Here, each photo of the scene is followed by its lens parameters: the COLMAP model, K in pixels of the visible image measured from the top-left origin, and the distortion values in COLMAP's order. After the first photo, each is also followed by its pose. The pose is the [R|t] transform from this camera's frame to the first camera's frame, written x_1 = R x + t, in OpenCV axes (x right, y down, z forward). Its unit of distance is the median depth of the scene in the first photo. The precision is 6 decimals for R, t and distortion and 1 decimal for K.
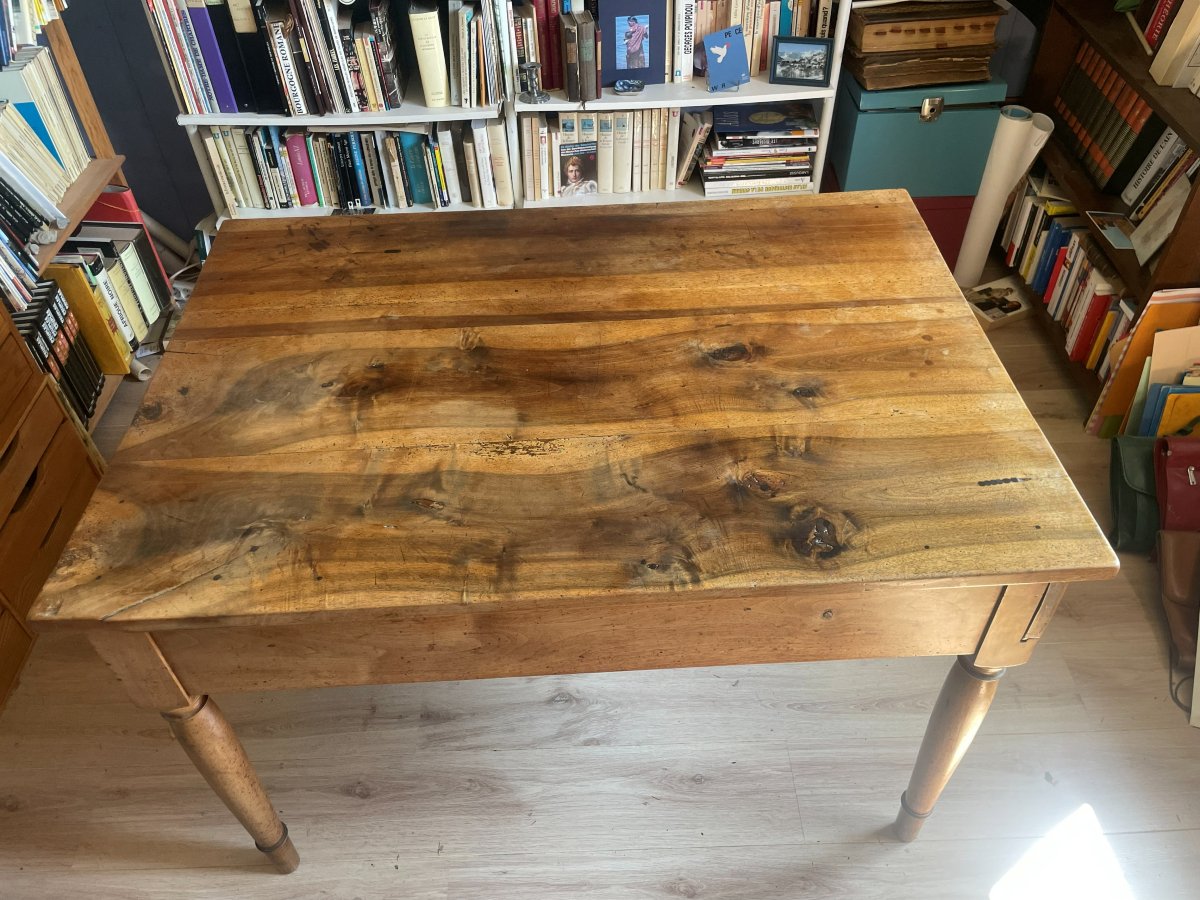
lens RADIAL K [[912.3, 0, 599.4], [0, 912.3, 441.9], [0, 0, 1]] dist [0.075731, -0.110951]
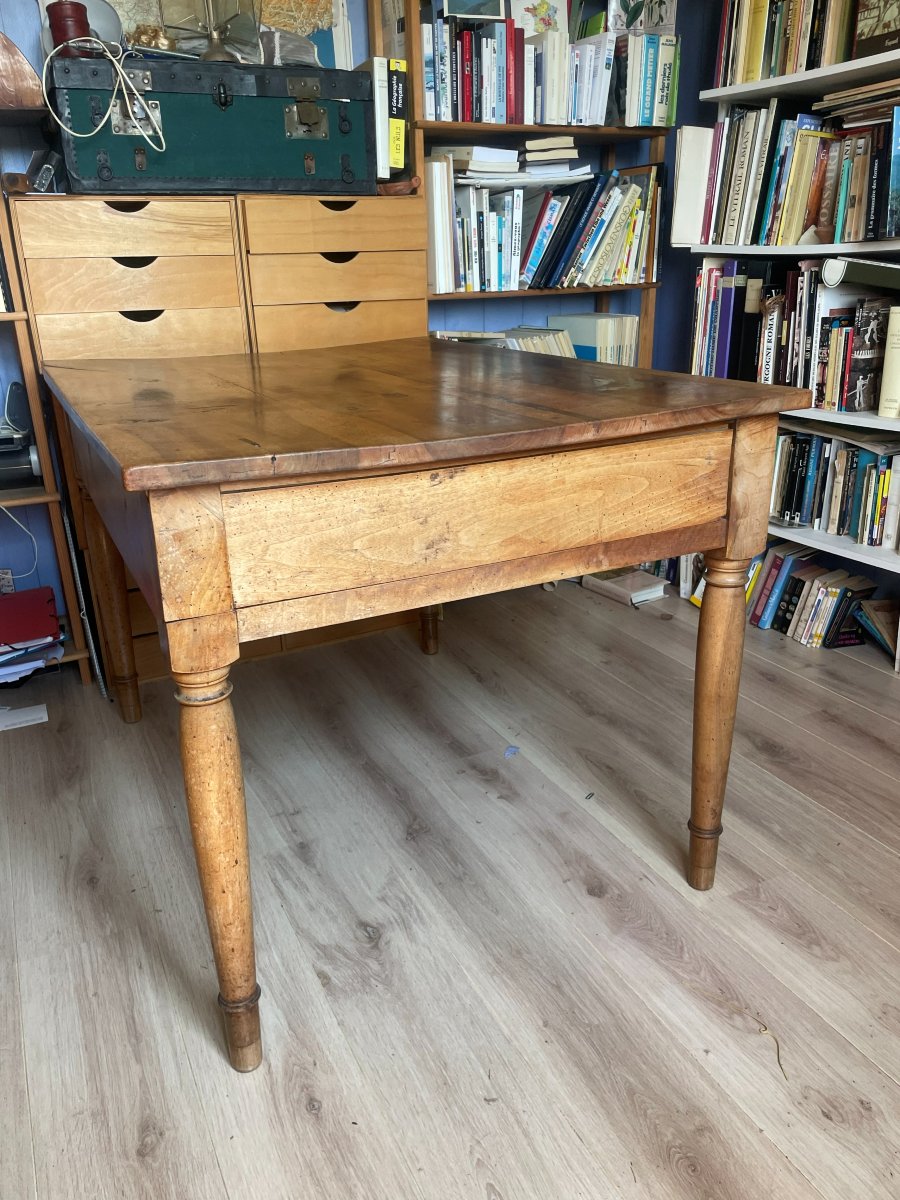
lens RADIAL K [[910.6, 0, 453.6], [0, 910.6, 596.7], [0, 0, 1]] dist [0.071331, -0.106421]
pose [[0.423166, 0.330106, -0.843778, 0.427334], [-0.615630, 0.788035, -0.000448, 0.010639], [0.664779, 0.519645, 0.536692, 0.375208]]
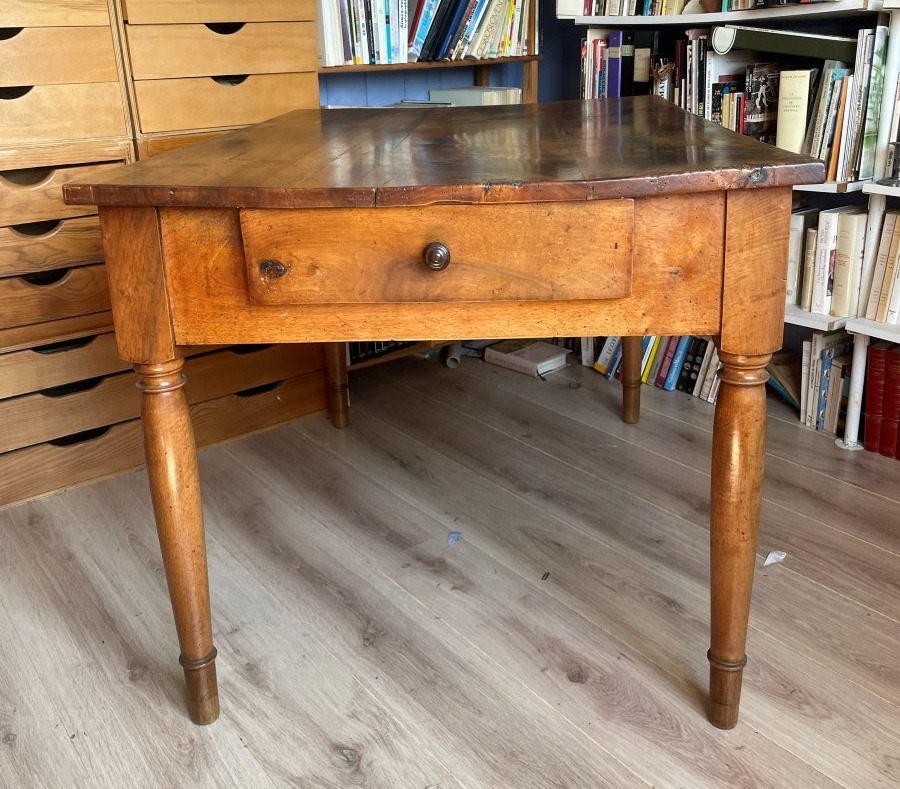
lens RADIAL K [[910.7, 0, 454.6], [0, 910.7, 348.1], [0, 0, 1]] dist [0.068896, -0.106747]
pose [[0.581562, 0.268916, -0.767770, 0.359473], [-0.549283, 0.825965, -0.126766, 0.052401], [0.600061, 0.495445, 0.628061, 0.351954]]
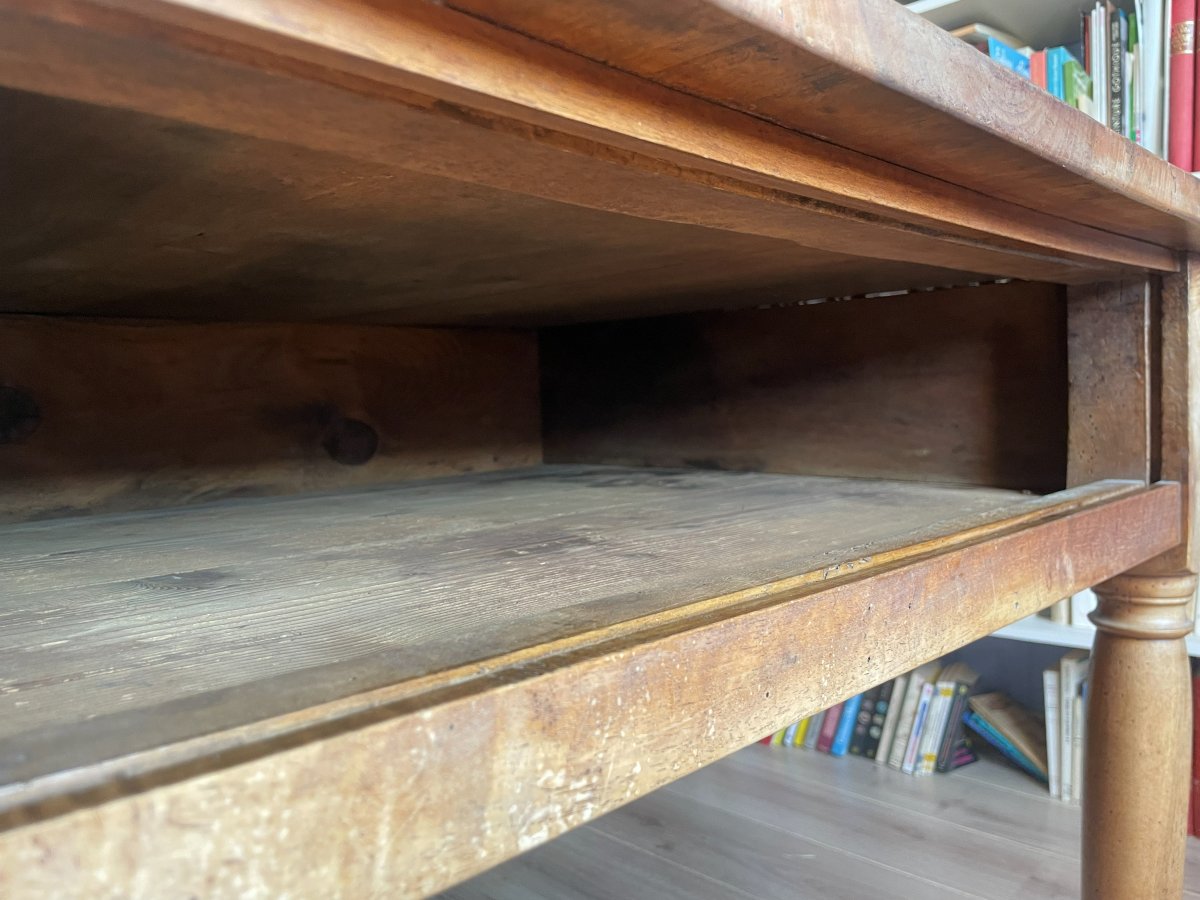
lens RADIAL K [[907.3, 0, 600.0], [0, 907.3, 450.0], [0, 0, 1]] dist [0.068890, -0.106807]
pose [[0.715317, 0.049028, -0.697078, 0.058185], [-0.484649, 0.753444, -0.444338, 0.055521], [0.503424, 0.655681, 0.562713, 0.527268]]
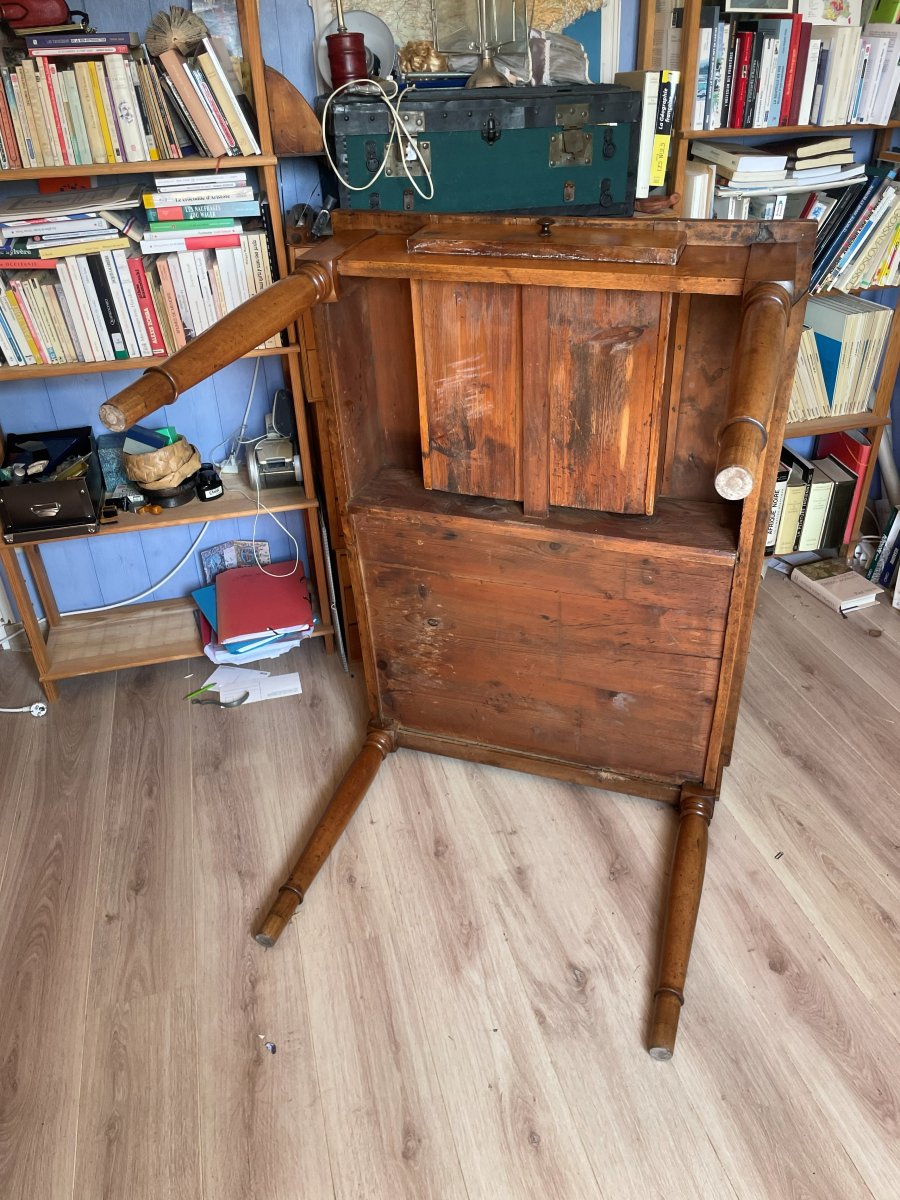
lens RADIAL K [[912.3, 0, 465.0], [0, 912.3, 596.1], [0, 0, 1]] dist [0.075731, -0.110951]
pose [[0.242680, 0.524294, -0.816224, 0.382468], [-0.658237, 0.707052, 0.258461, -0.122929], [0.712622, 0.474545, 0.516697, 0.196083]]
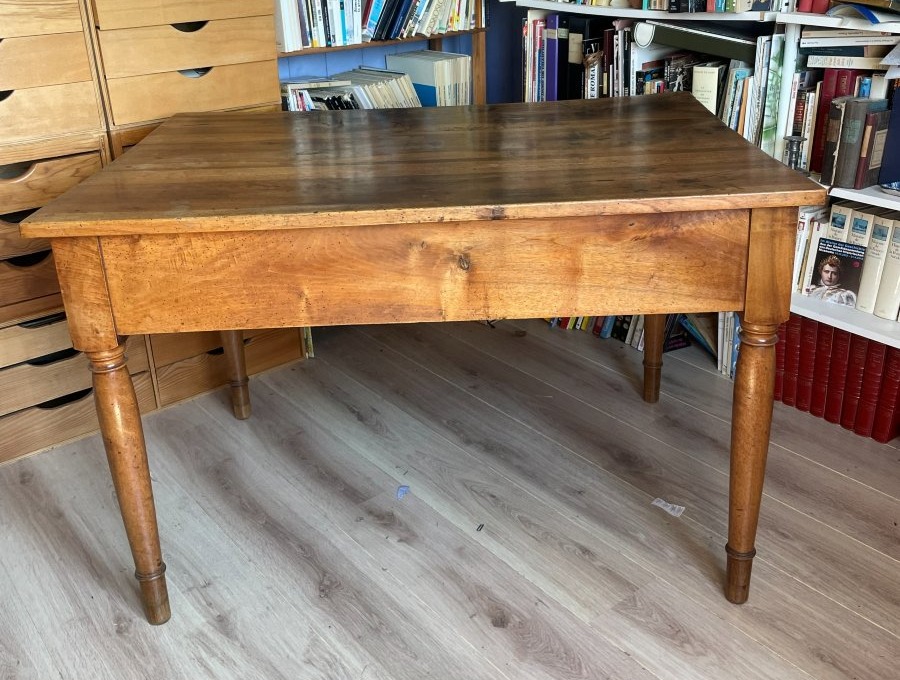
lens RADIAL K [[908.3, 0, 464.0], [0, 908.3, 276.1], [0, 0, 1]] dist [0.081682, -0.130496]
pose [[0.608325, 0.295109, -0.736784, 0.430148], [-0.537229, 0.836423, -0.108544, -0.022743], [0.584231, 0.461852, 0.667358, 0.270013]]
